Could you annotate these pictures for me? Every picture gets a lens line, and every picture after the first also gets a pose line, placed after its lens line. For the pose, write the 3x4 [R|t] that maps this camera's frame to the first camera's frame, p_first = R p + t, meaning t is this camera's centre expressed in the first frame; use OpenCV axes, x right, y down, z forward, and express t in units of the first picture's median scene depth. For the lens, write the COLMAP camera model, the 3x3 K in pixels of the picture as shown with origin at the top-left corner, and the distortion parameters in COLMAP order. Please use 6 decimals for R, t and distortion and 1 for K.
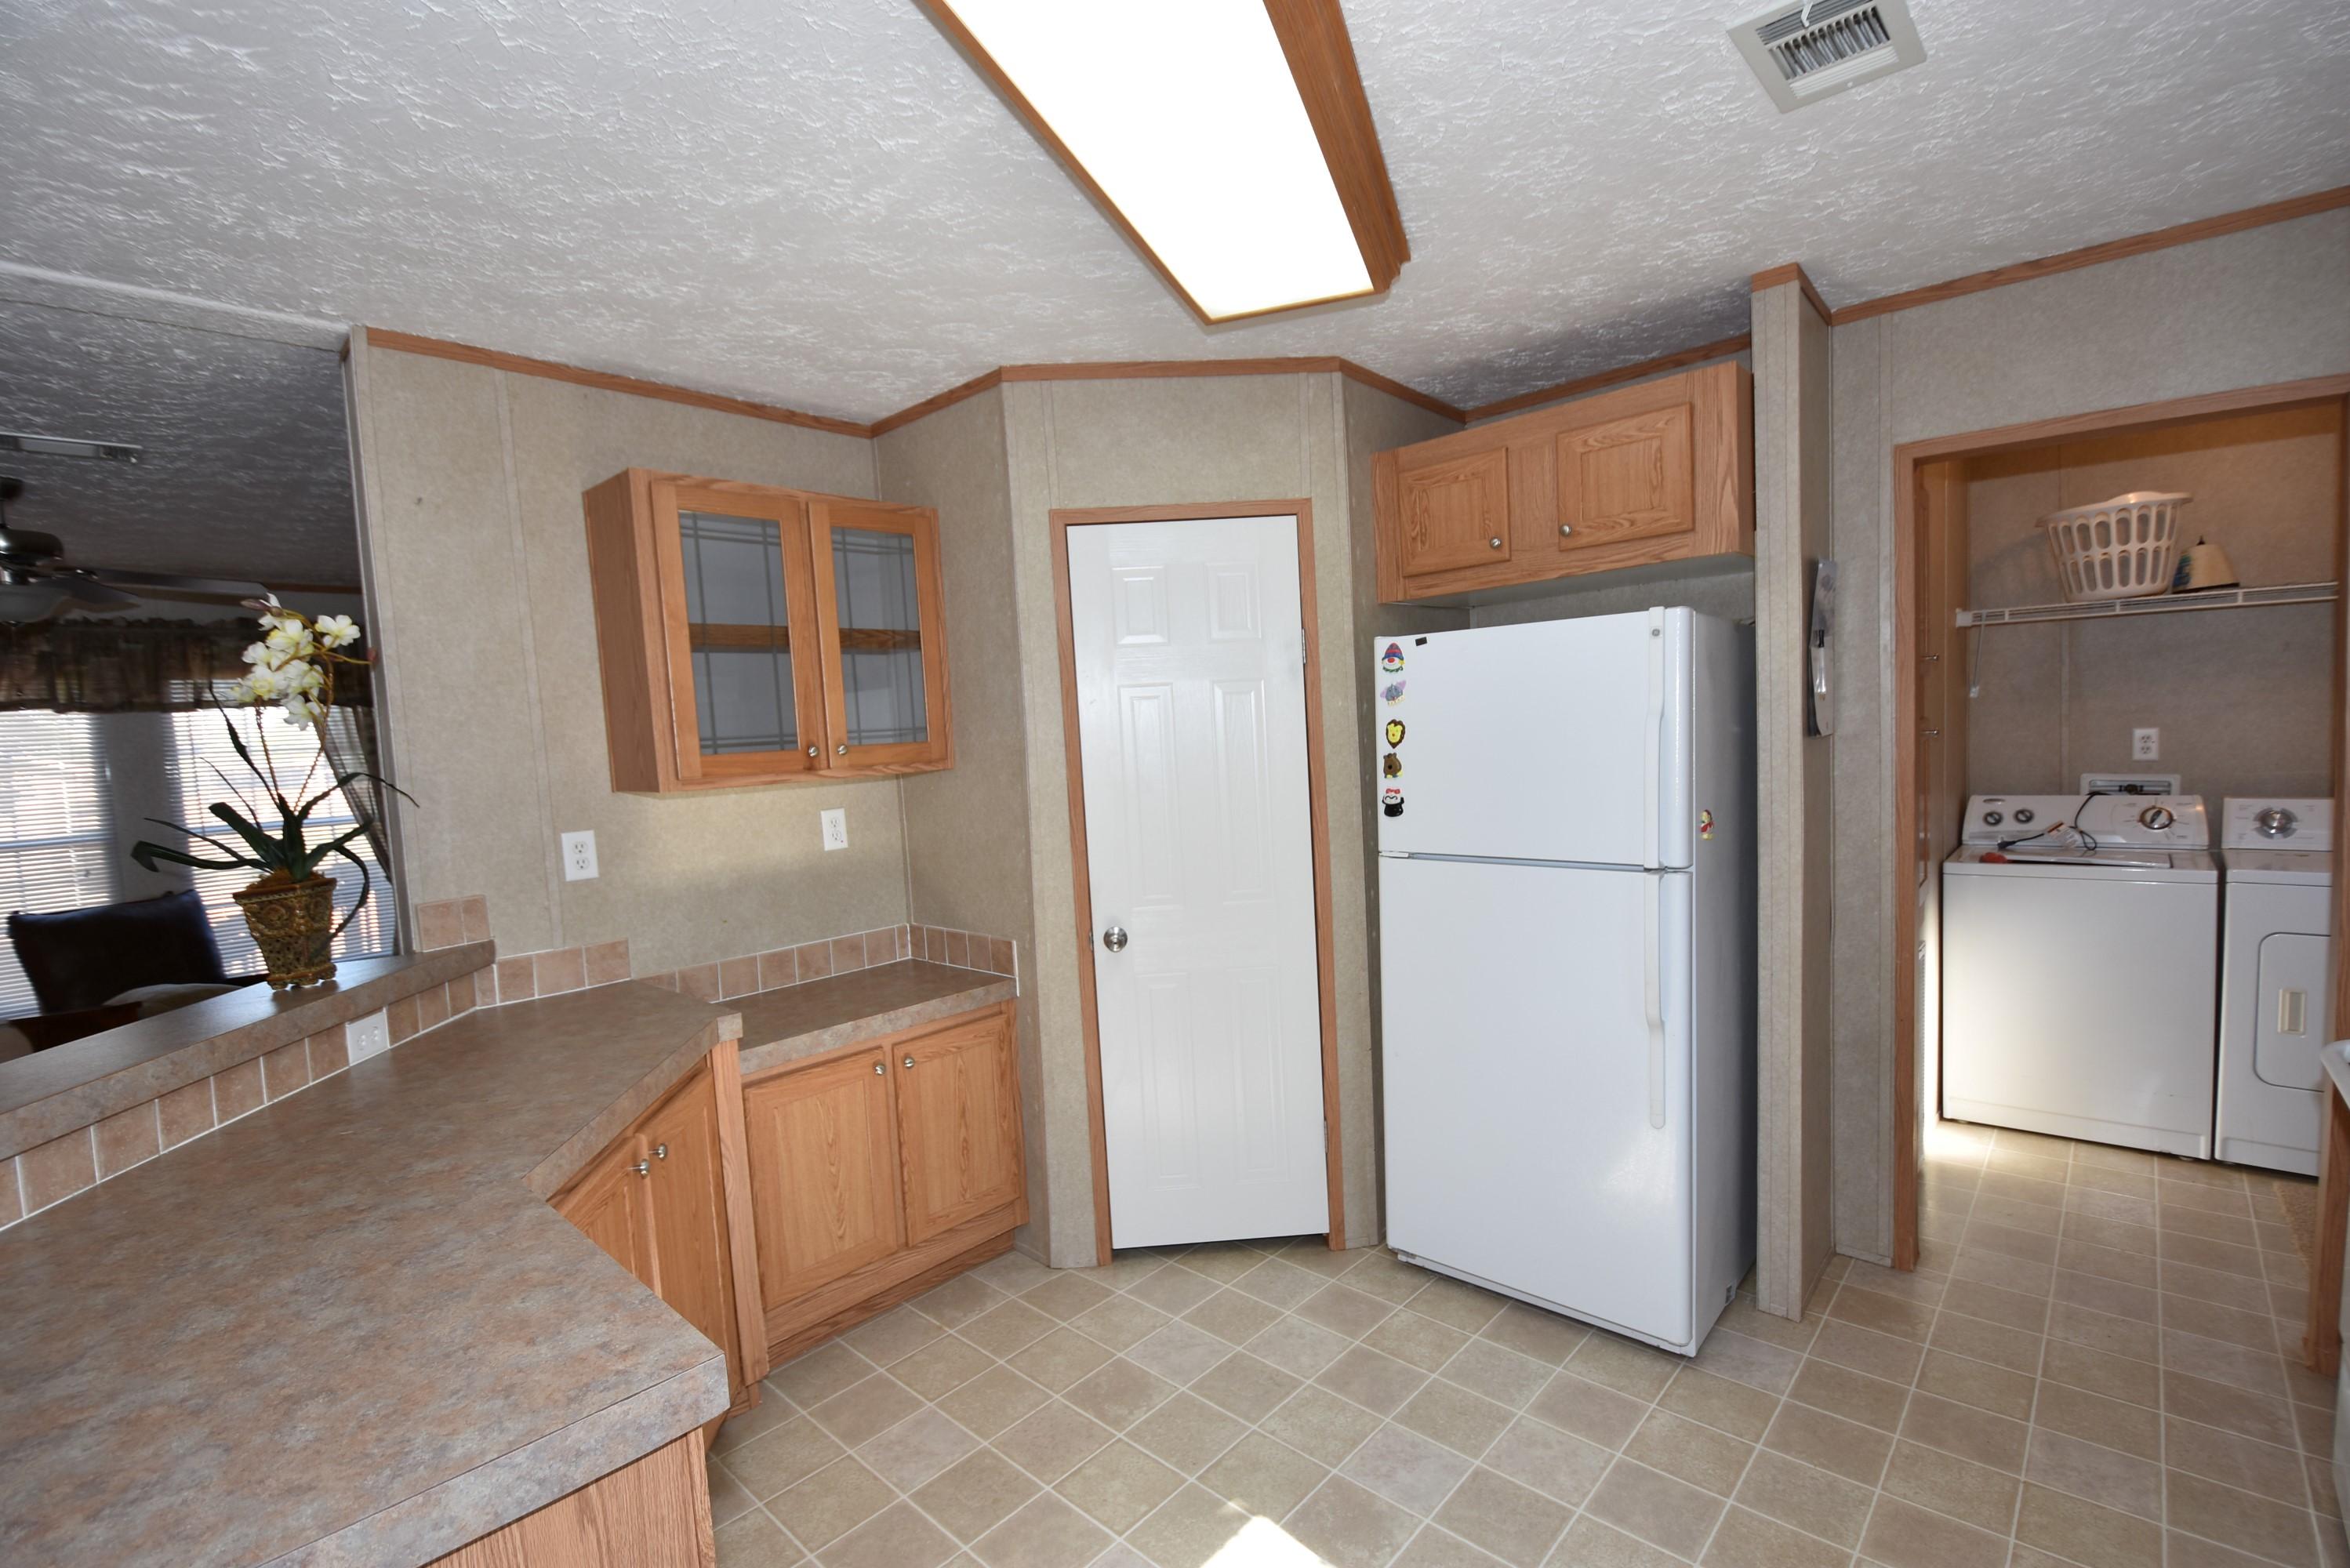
lens RADIAL K [[1024.7, 0, 1176.2], [0, 1024.7, 812.0], [0, 0, 1]] dist [0.004248, -0.015099]
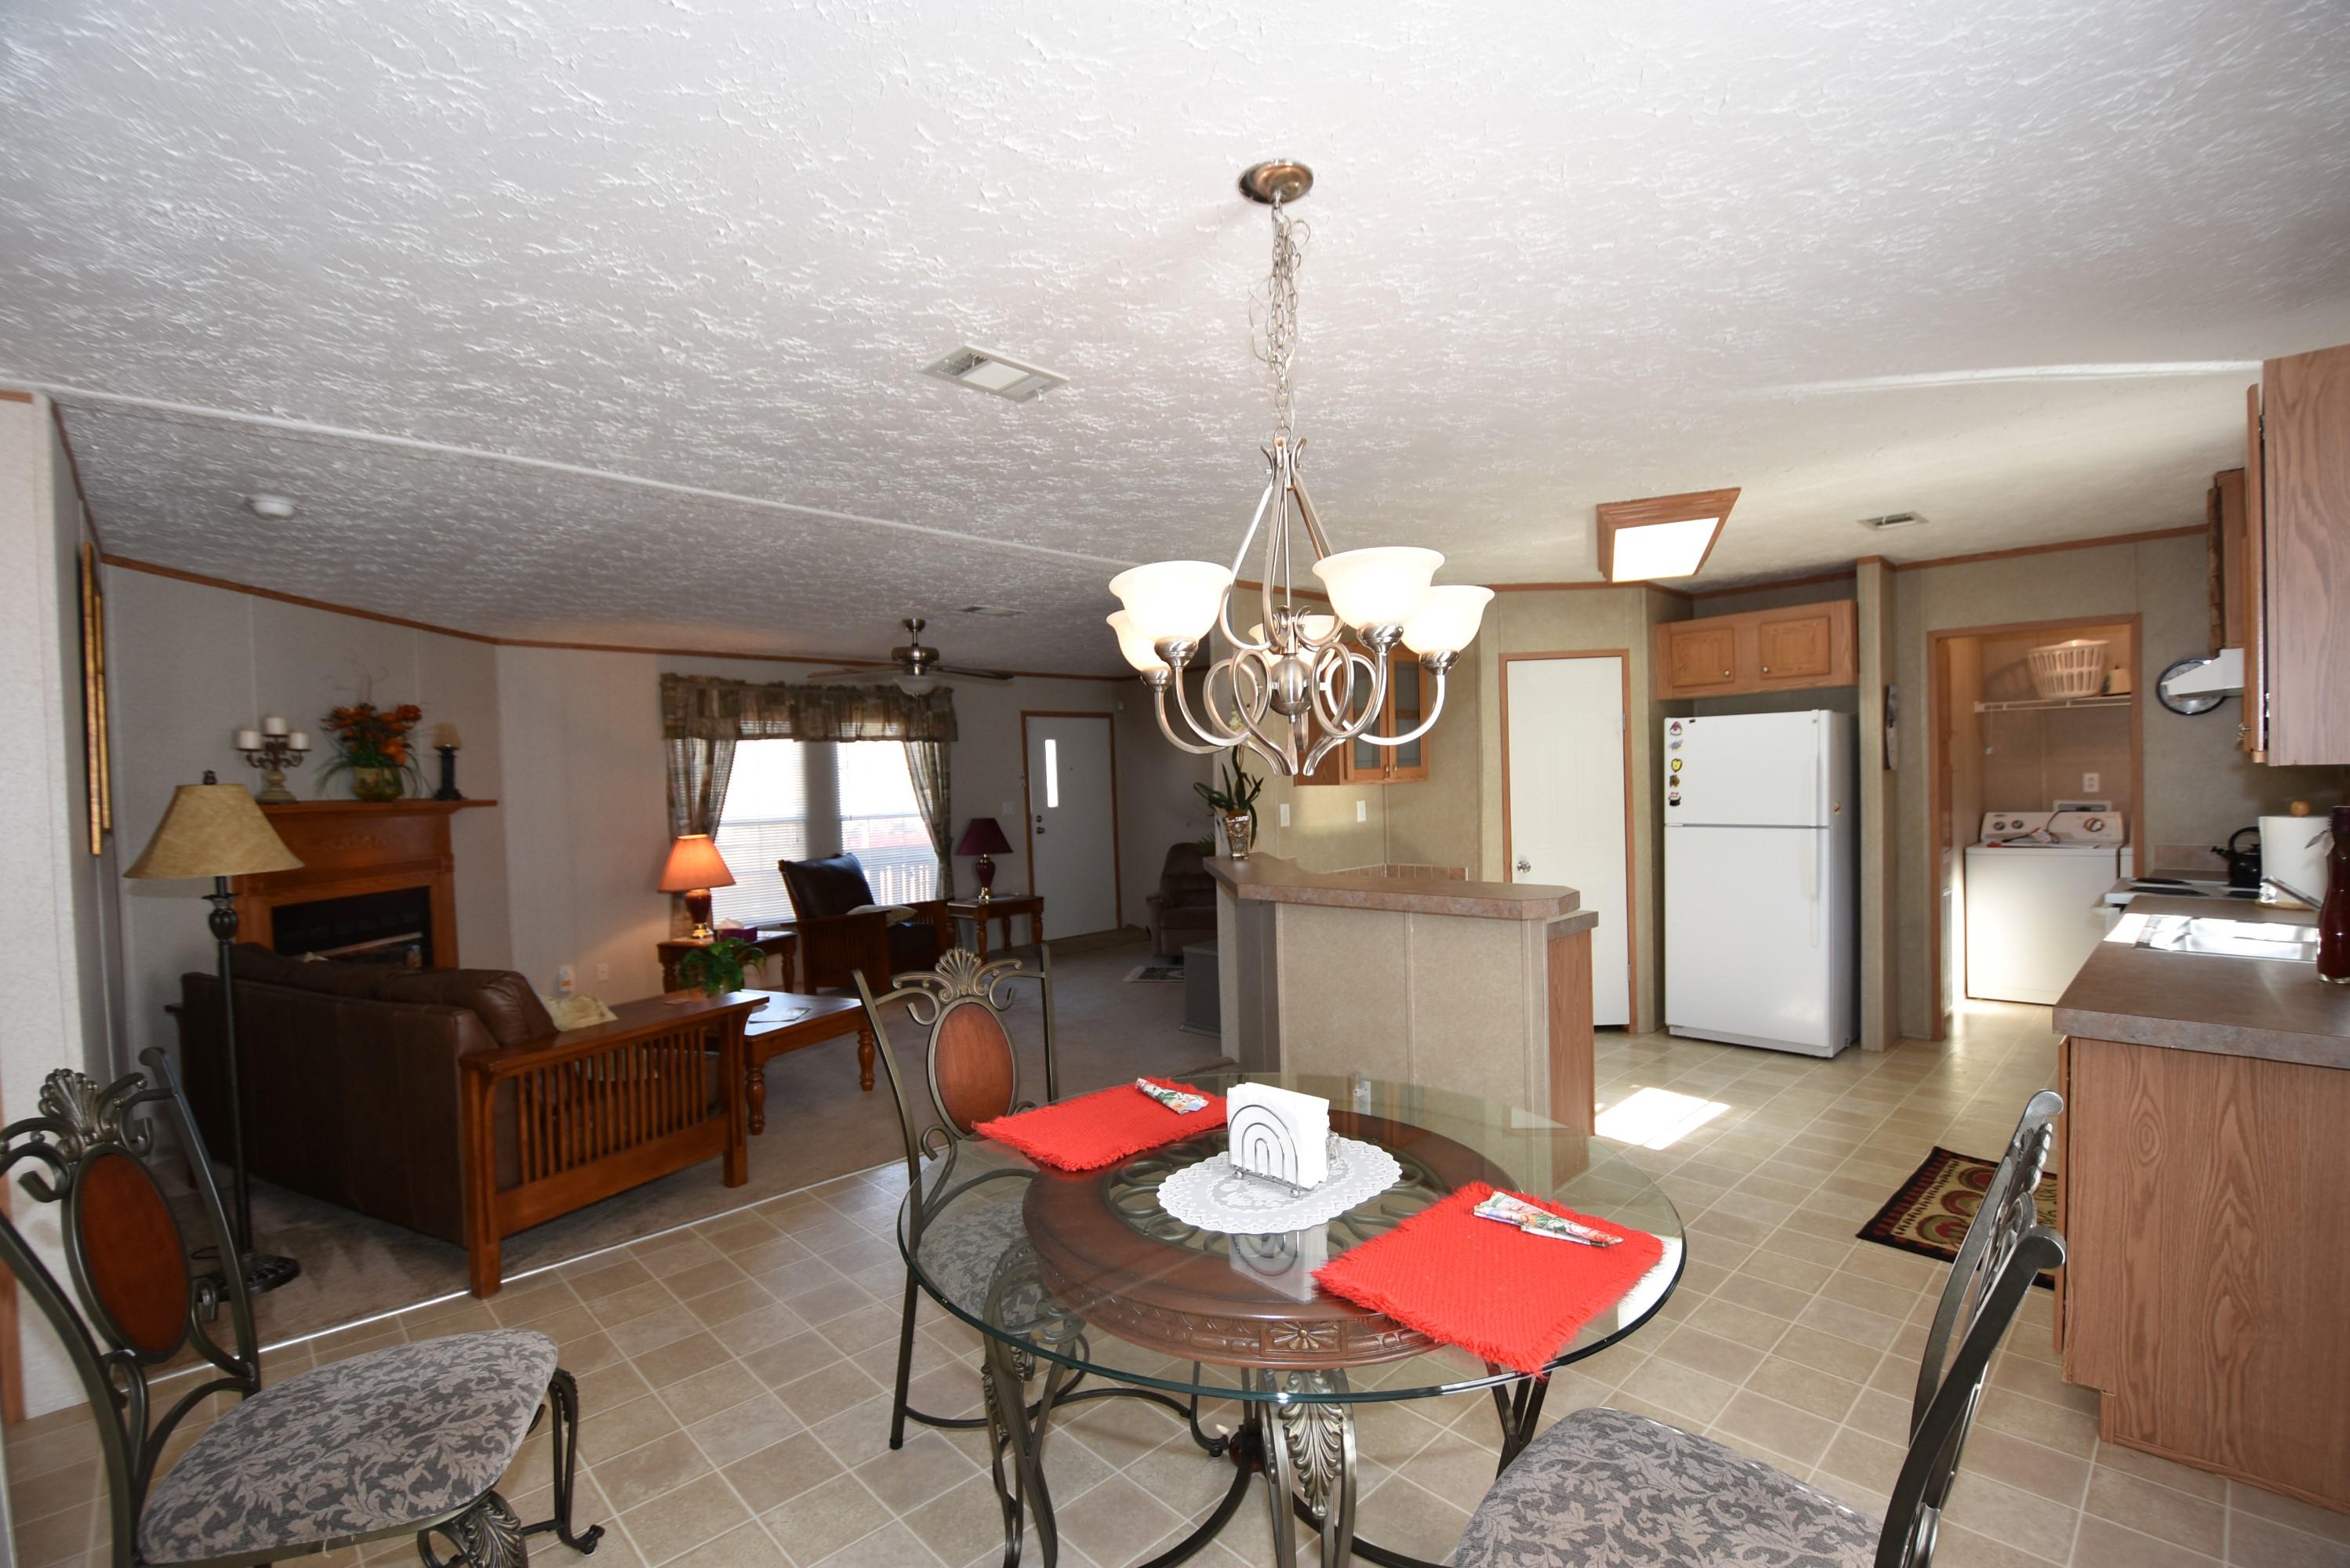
lens RADIAL K [[1024.7, 0, 1188.3], [0, 1024.7, 799.7], [0, 0, 1]] dist [0.004248, -0.015099]
pose [[0.998358, 0.020922, -0.053334, -0.646396], [-0.023991, 0.998054, -0.057557, 0.133018], [0.052026, 0.058742, 0.996917, -1.084233]]
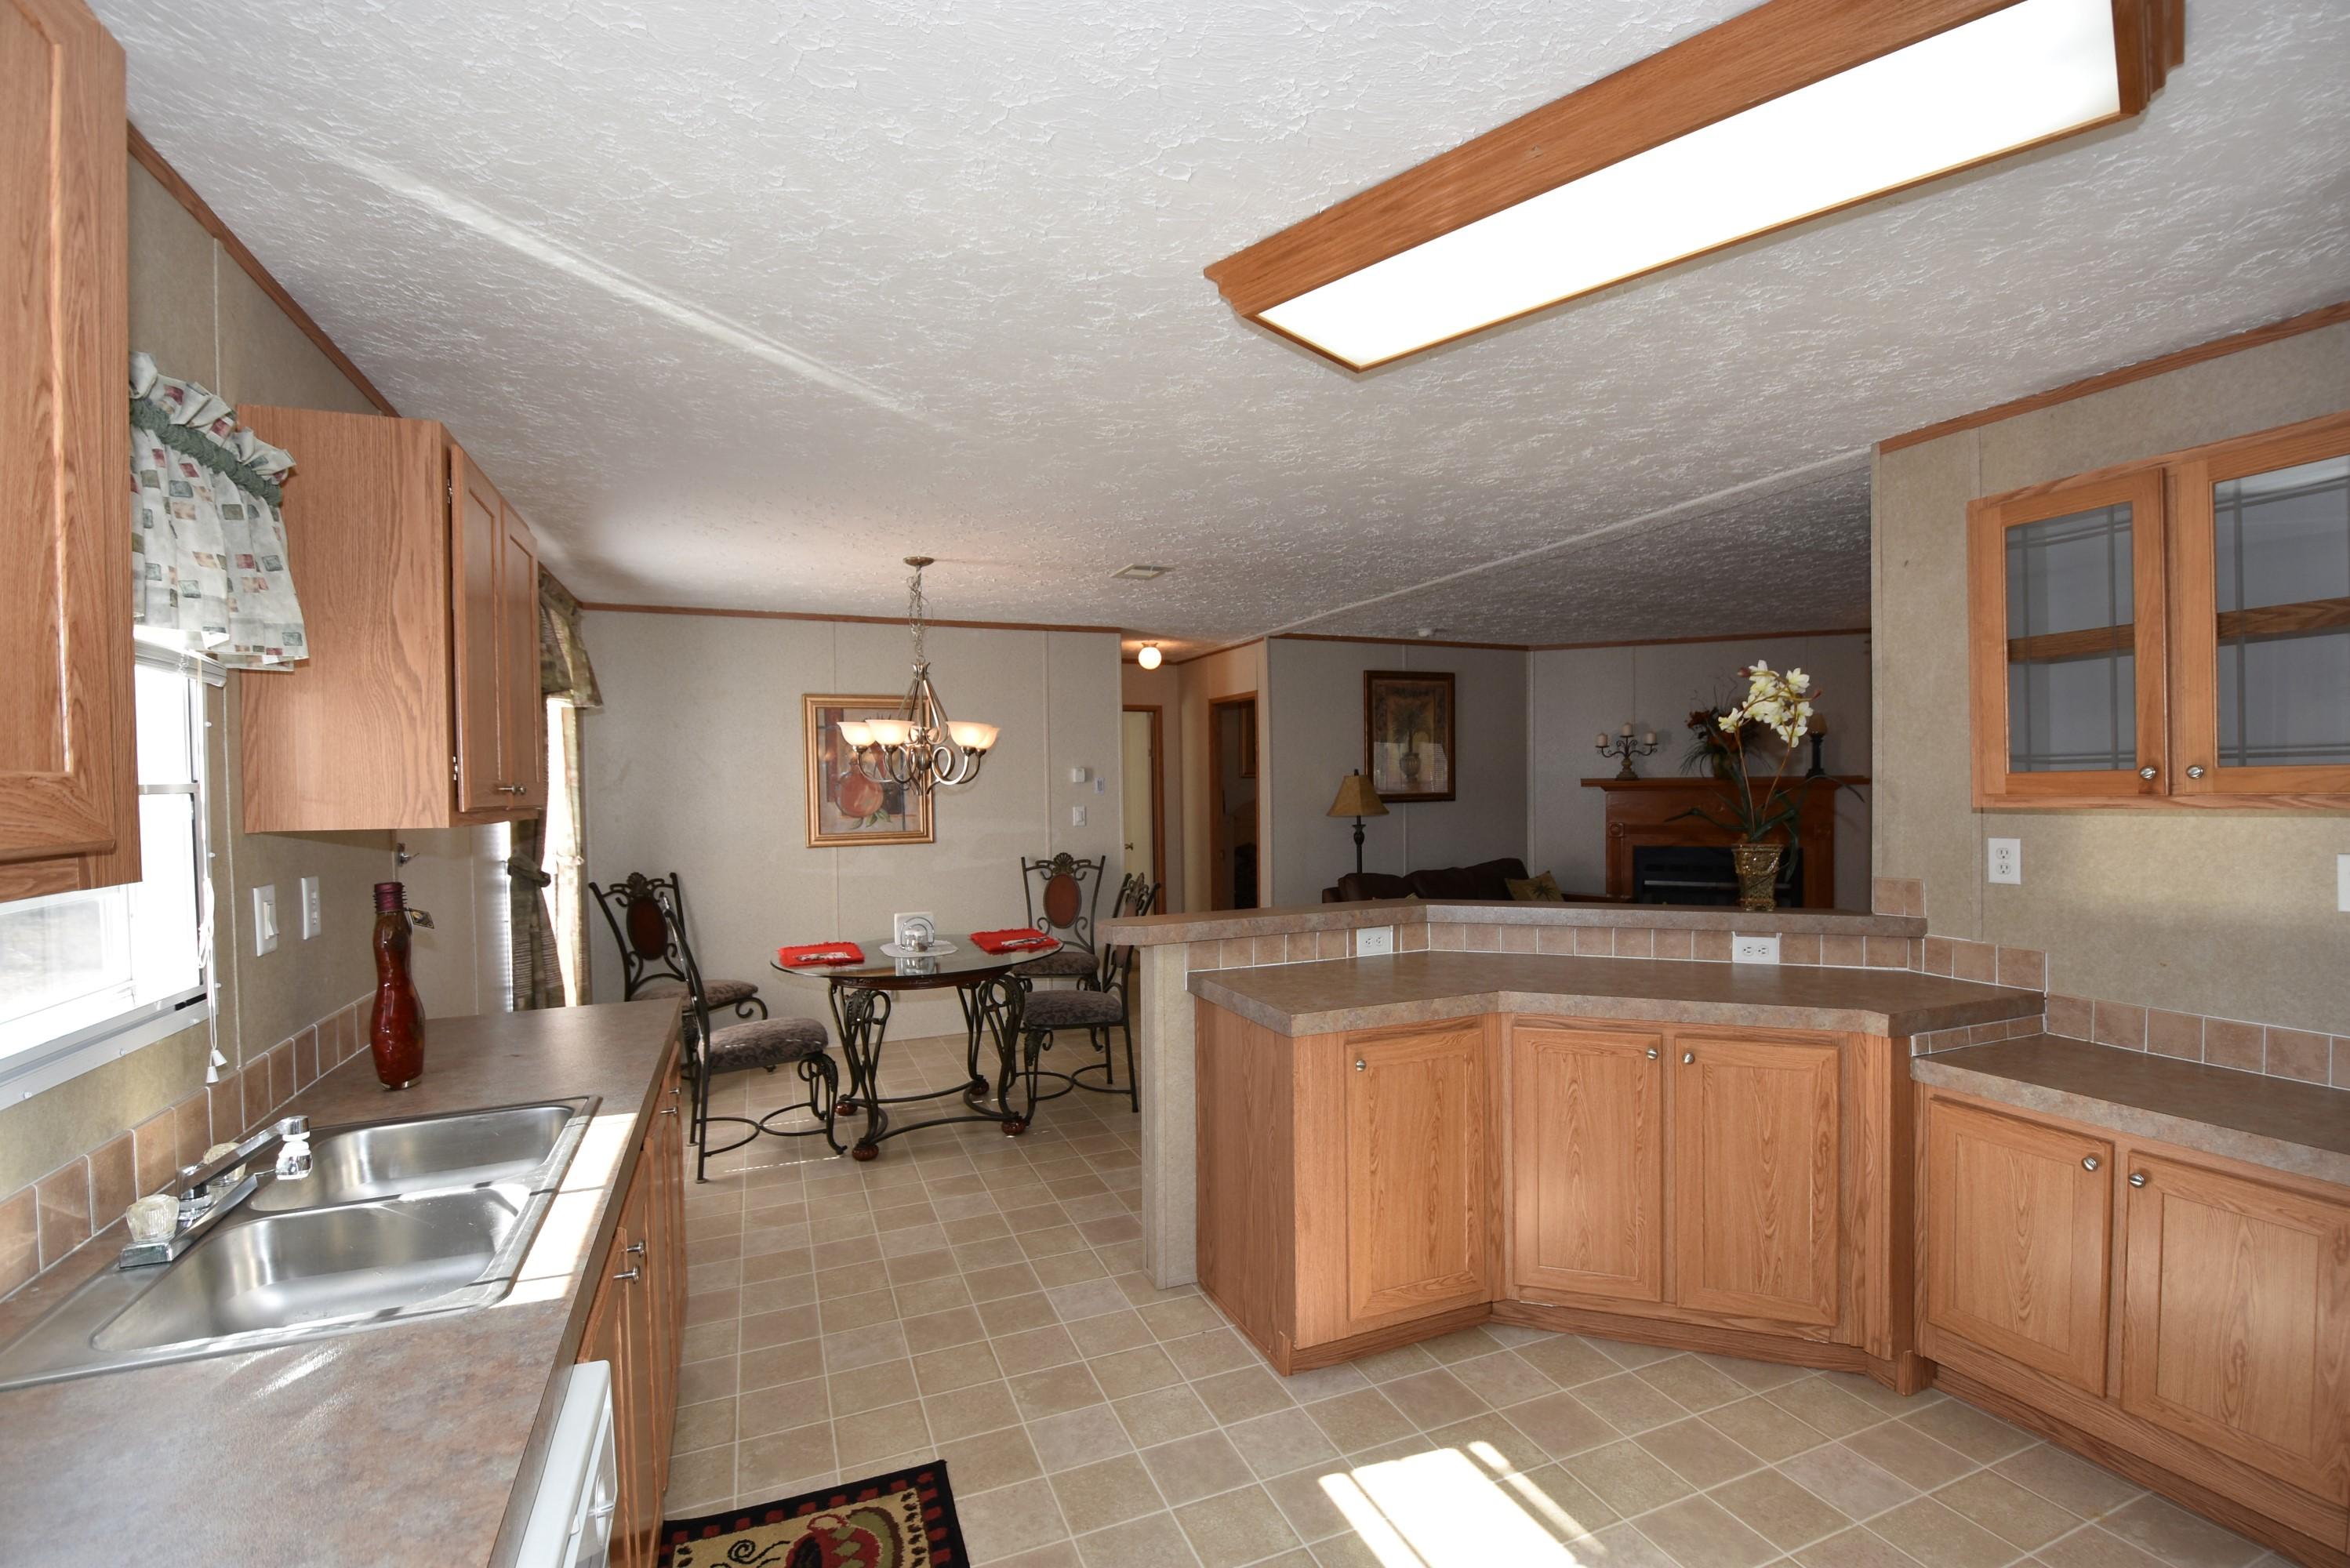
lens RADIAL K [[1024.7, 0, 1180.5], [0, 1024.7, 807.1], [0, 0, 1]] dist [0.004248, -0.015099]
pose [[-0.415287, 0.076461, -0.906471, 0.703970], [-0.036603, 0.994250, 0.100634, -0.085080], [0.908954, 0.074972, -0.410101, 0.629523]]
